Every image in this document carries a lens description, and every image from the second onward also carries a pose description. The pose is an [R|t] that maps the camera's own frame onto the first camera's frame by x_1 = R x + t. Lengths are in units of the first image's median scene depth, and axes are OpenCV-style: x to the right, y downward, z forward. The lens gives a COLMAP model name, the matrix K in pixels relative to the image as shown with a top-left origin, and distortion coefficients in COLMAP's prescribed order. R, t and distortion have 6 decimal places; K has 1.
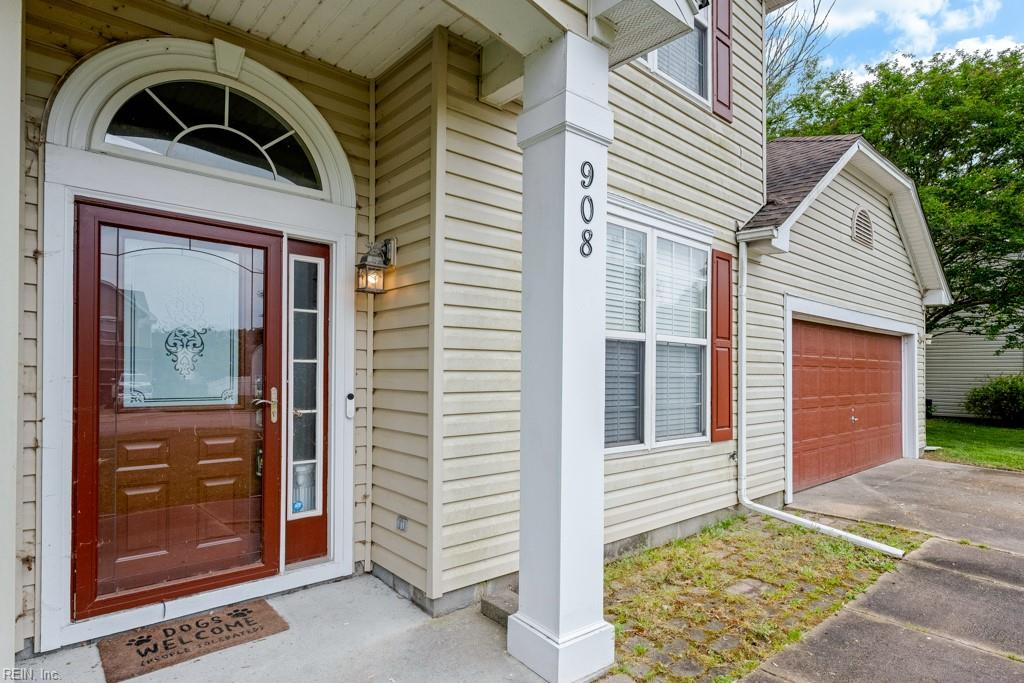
lens RADIAL K [[513.4, 0, 513.8], [0, 513.4, 358.5], [0, 0, 1]] dist [-0.001457, -0.000207]
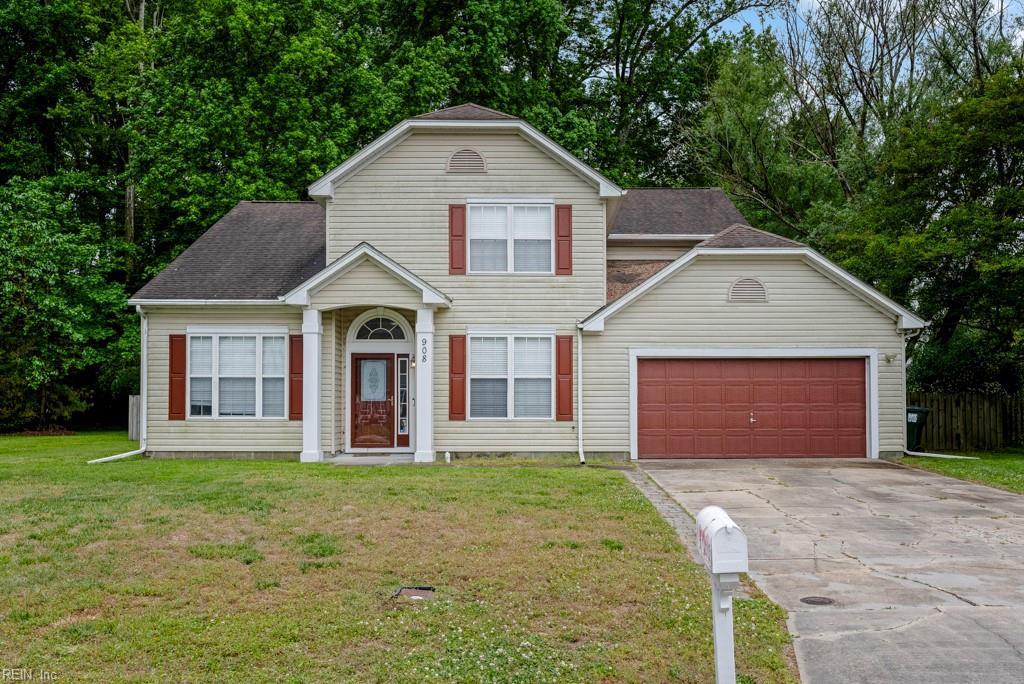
lens RADIAL K [[809.7, 0, 512.0], [0, 809.7, 342.0], [0, 0, 1]] dist [-0.009368, -0.001513]
pose [[0.744853, -0.065253, -0.664030, 3.707496], [0.021572, 0.997041, -0.073779, 0.106737], [0.666879, 0.040631, 0.744057, -2.520177]]
